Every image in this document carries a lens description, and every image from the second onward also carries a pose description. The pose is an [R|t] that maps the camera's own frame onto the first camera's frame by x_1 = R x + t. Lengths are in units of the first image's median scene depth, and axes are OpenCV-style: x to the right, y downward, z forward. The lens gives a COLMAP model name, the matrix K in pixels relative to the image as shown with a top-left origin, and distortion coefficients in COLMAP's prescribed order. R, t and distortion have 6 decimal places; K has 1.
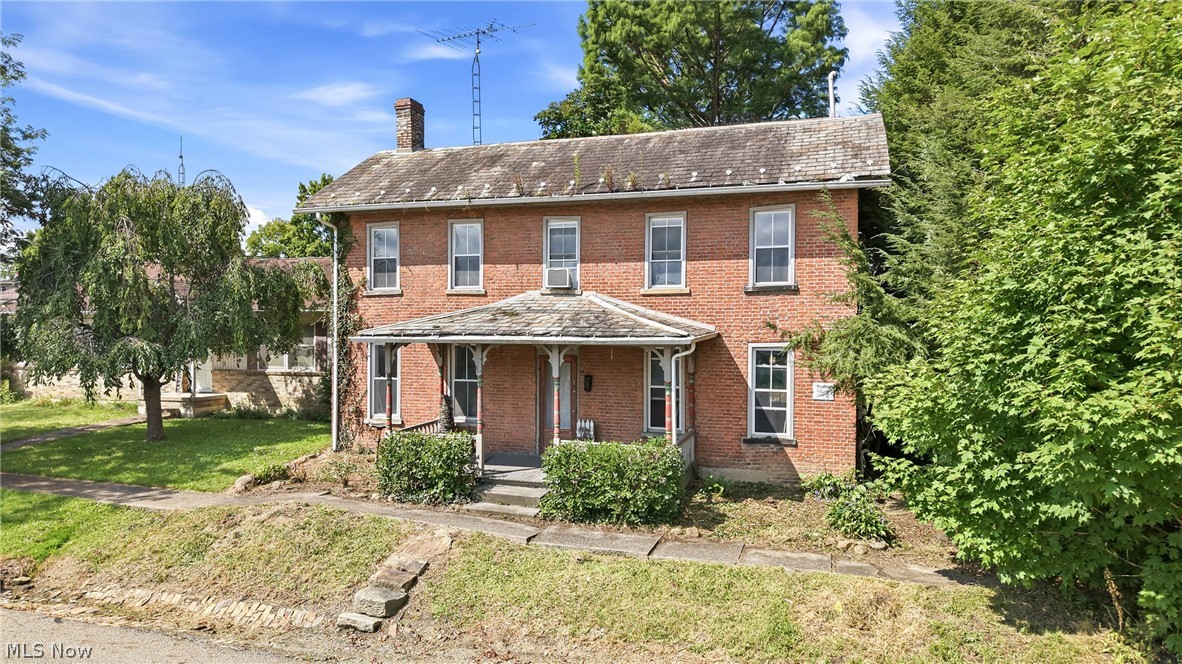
lens RADIAL K [[793.6, 0, 591.0], [0, 793.6, 332.0], [0, 0, 1]] dist [0.033267, -0.040292]
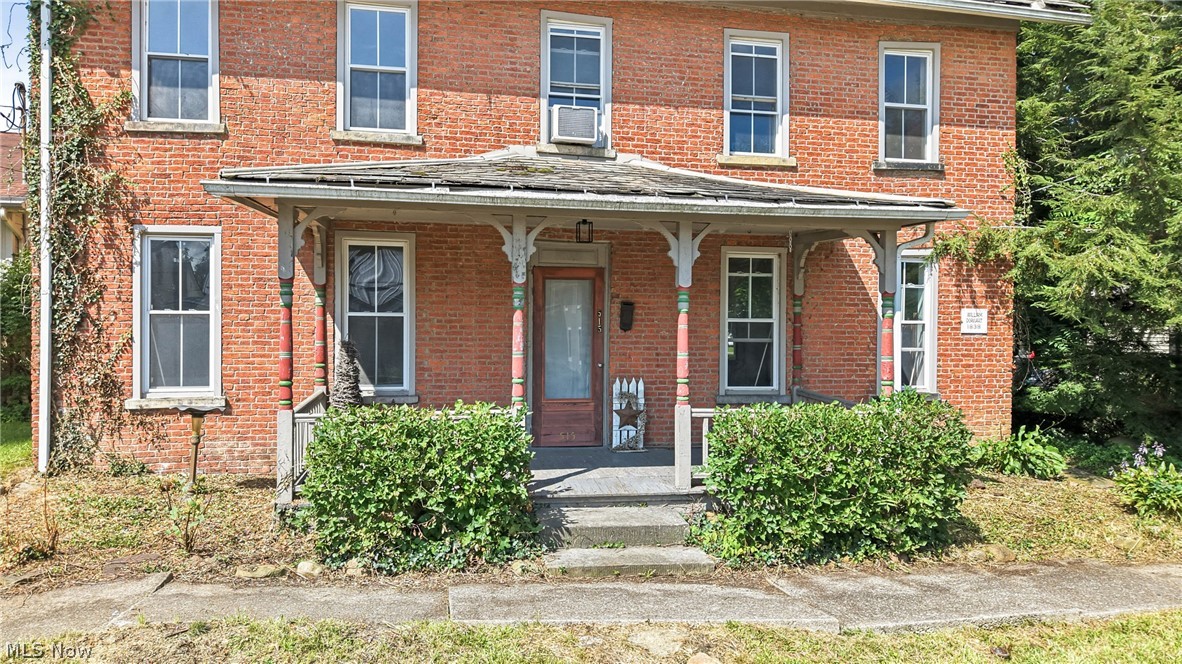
lens RADIAL K [[796.2, 0, 590.1], [0, 796.2, 336.6], [0, 0, 1]] dist [-0.005298, 0.001206]
pose [[0.868381, -0.001594, 0.495895, -0.323140], [-0.002104, 0.999974, 0.006898, 0.079732], [-0.495893, -0.007033, 0.868355, 0.540874]]
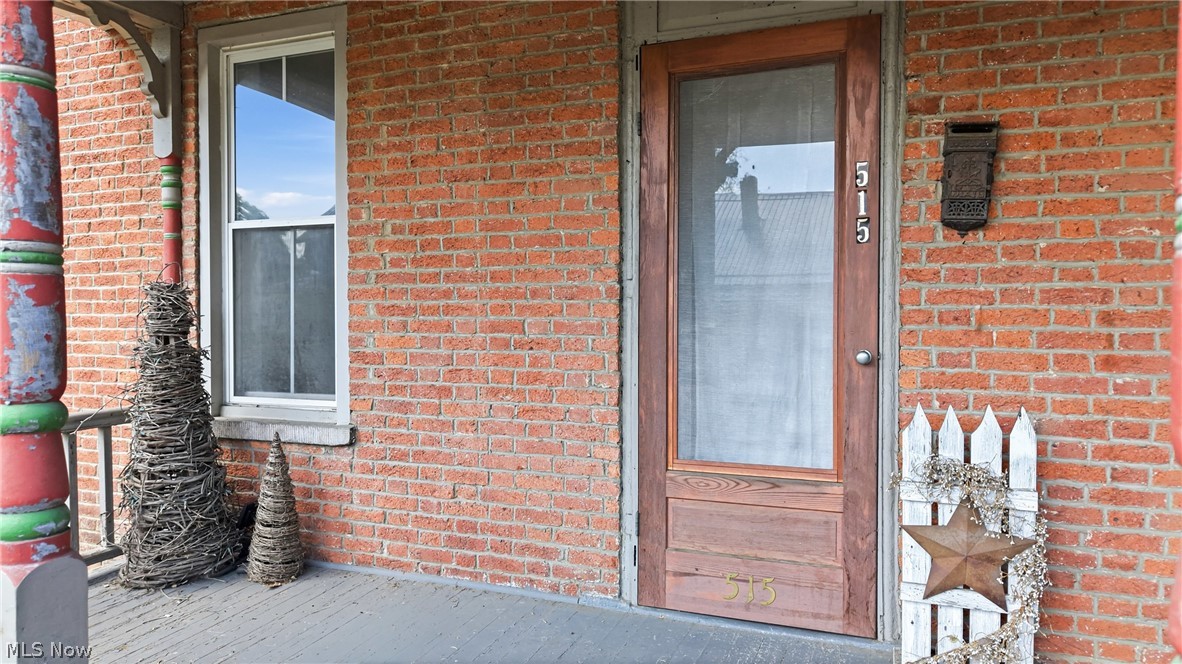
lens RADIAL K [[793.6, 0, 591.0], [0, 793.6, 332.0], [0, 0, 1]] dist [0.033267, -0.040292]
pose [[0.998861, -0.003439, -0.047585, -0.072285], [0.004133, 0.999886, 0.014501, 0.097175], [0.047529, -0.014681, 0.998762, 0.880362]]
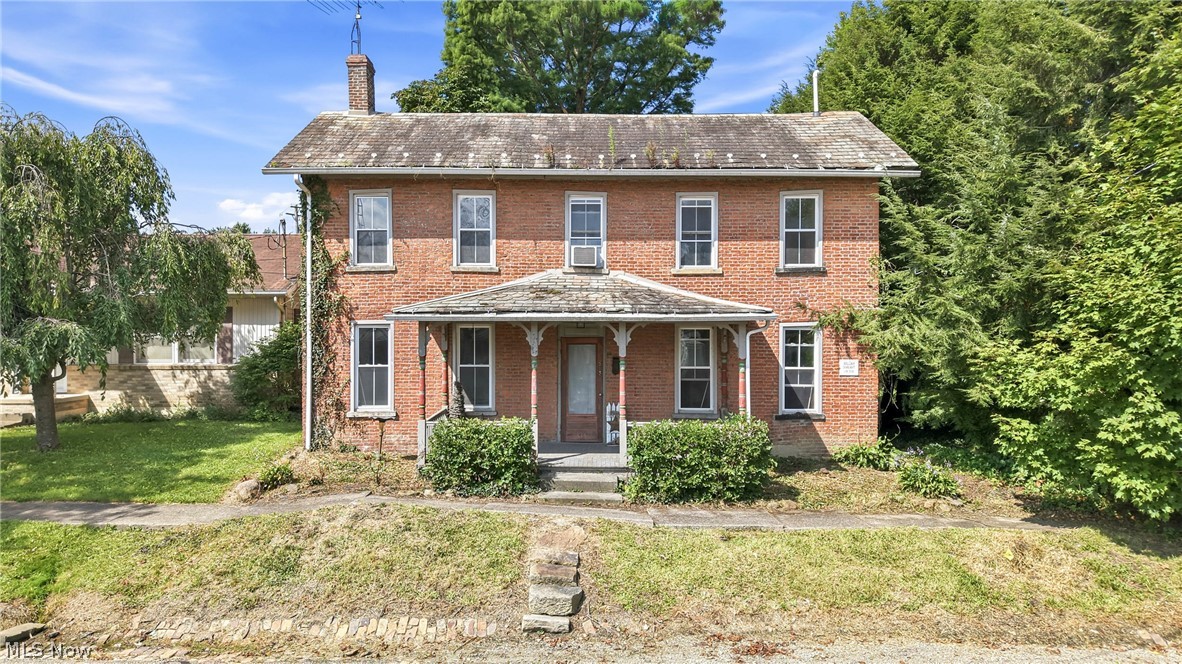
lens RADIAL K [[793.6, 0, 591.0], [0, 793.6, 332.0], [0, 0, 1]] dist [0.033267, -0.040292]
pose [[0.949810, -0.001820, 0.312821, -0.350991], [0.002848, 0.999992, -0.002832, 0.027793], [-0.312813, 0.003581, 0.949808, 0.093289]]
